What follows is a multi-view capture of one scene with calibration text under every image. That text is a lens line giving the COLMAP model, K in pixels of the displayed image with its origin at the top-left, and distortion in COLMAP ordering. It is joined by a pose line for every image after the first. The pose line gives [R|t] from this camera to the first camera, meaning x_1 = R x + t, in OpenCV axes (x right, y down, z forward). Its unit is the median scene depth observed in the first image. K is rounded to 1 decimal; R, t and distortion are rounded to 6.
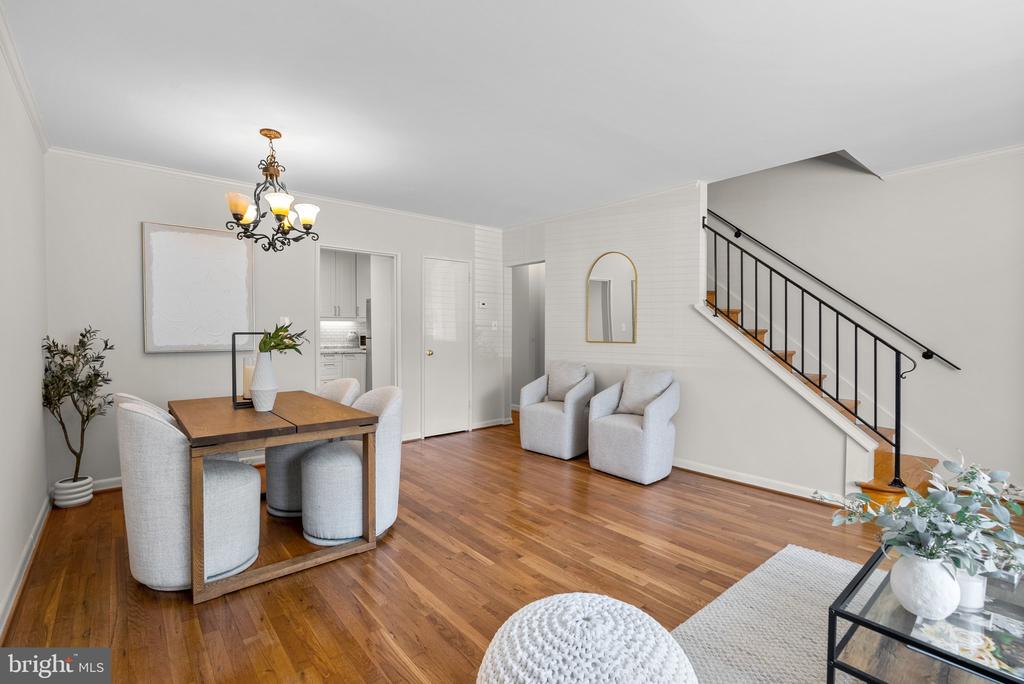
lens RADIAL K [[467.4, 0, 511.8], [0, 467.4, 331.6], [0, 0, 1]] dist [-0.001044, -0.000008]
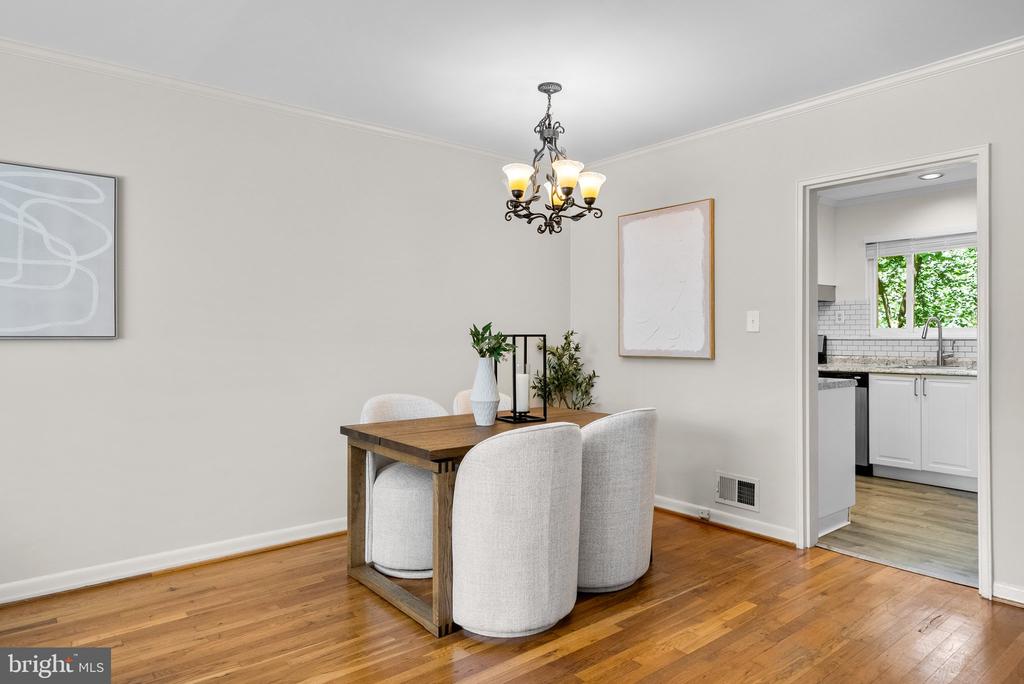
lens RADIAL K [[632.3, 0, 507.5], [0, 632.3, 332.2], [0, 0, 1]] dist [0.008317, 0.001202]
pose [[-0.037101, -0.006094, -0.999293, 0.572614], [-0.001149, 0.999981, -0.006056, 0.005000], [0.999311, 0.000924, -0.037108, 0.973956]]
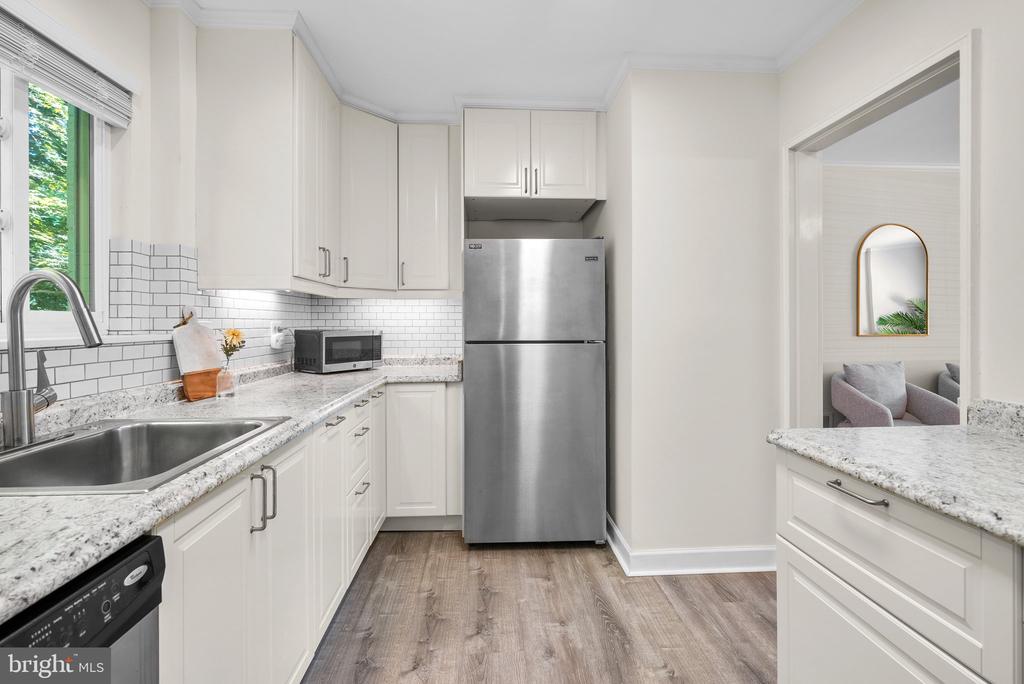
lens RADIAL K [[477.2, 0, 512.1], [0, 477.2, 321.3], [0, 0, 1]] dist [-0.000975, -0.000007]
pose [[0.608410, -0.000465, 0.793623, -1.286909], [0.005482, 0.999978, -0.003617, -0.005602], [-0.793604, 0.006551, 0.608399, 1.575560]]
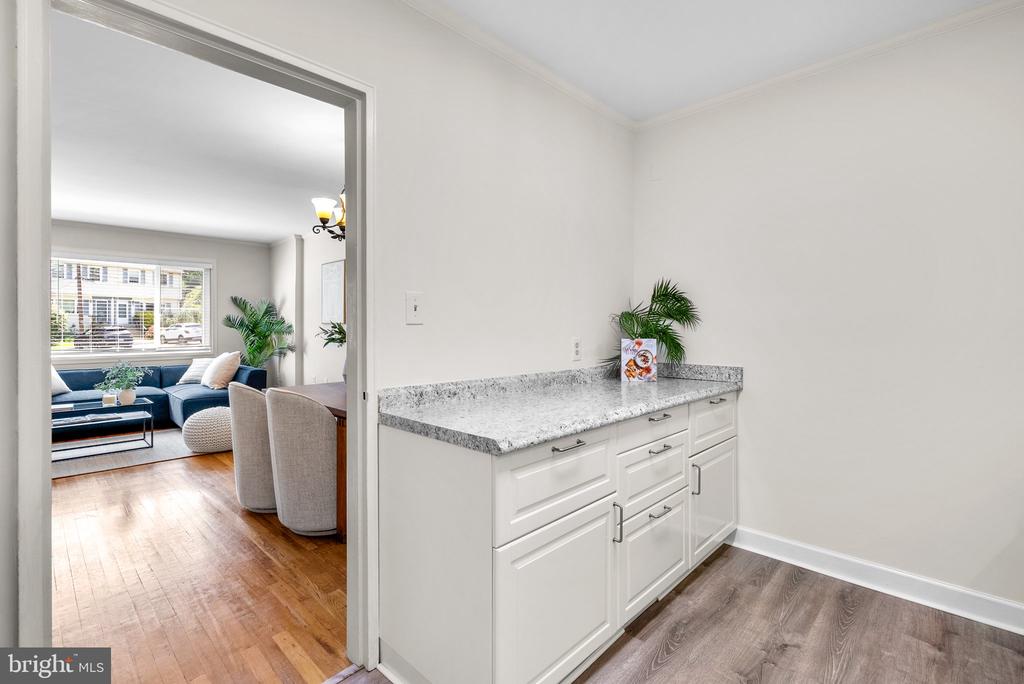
lens RADIAL K [[472.0, 0, 511.4], [0, 472.0, 327.9], [0, 0, 1]] dist [-0.001313, -0.000001]
pose [[-0.996637, 0.001176, -0.081939, -0.765131], [0.000705, 0.999983, 0.005780, -0.006817], [0.081945, 0.005702, -0.996621, 2.067531]]
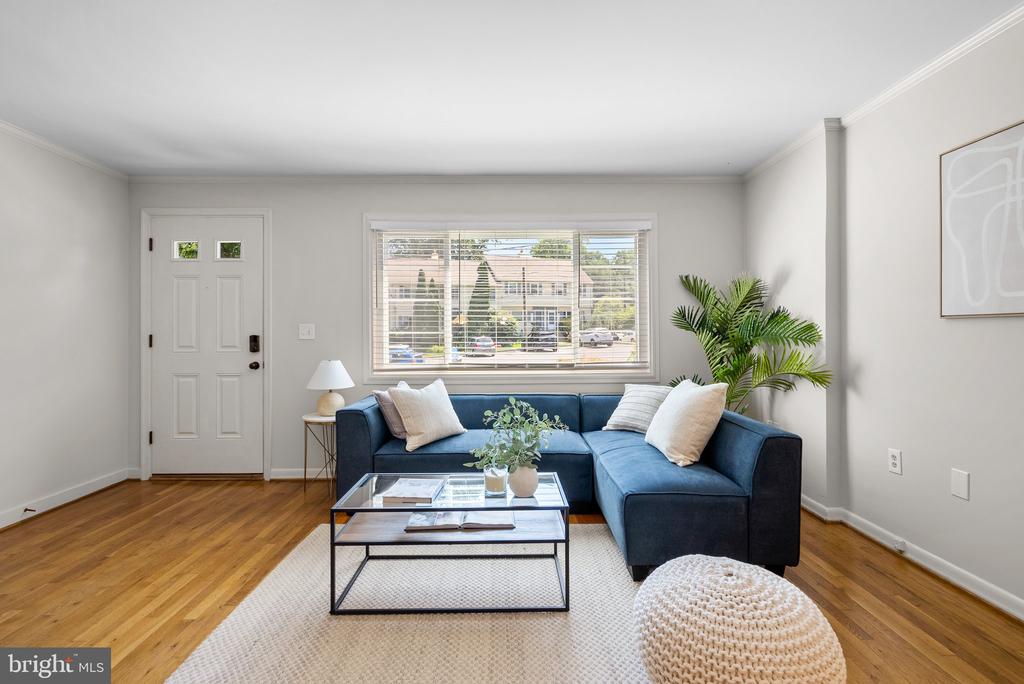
lens RADIAL K [[467.4, 0, 511.8], [0, 467.4, 331.6], [0, 0, 1]] dist [-0.001044, -0.000008]
pose [[-0.767276, 0.003862, 0.641305, -0.074045], [0.005846, 0.999982, 0.000973, 0.003145], [-0.641290, 0.004496, -0.767286, 0.974251]]
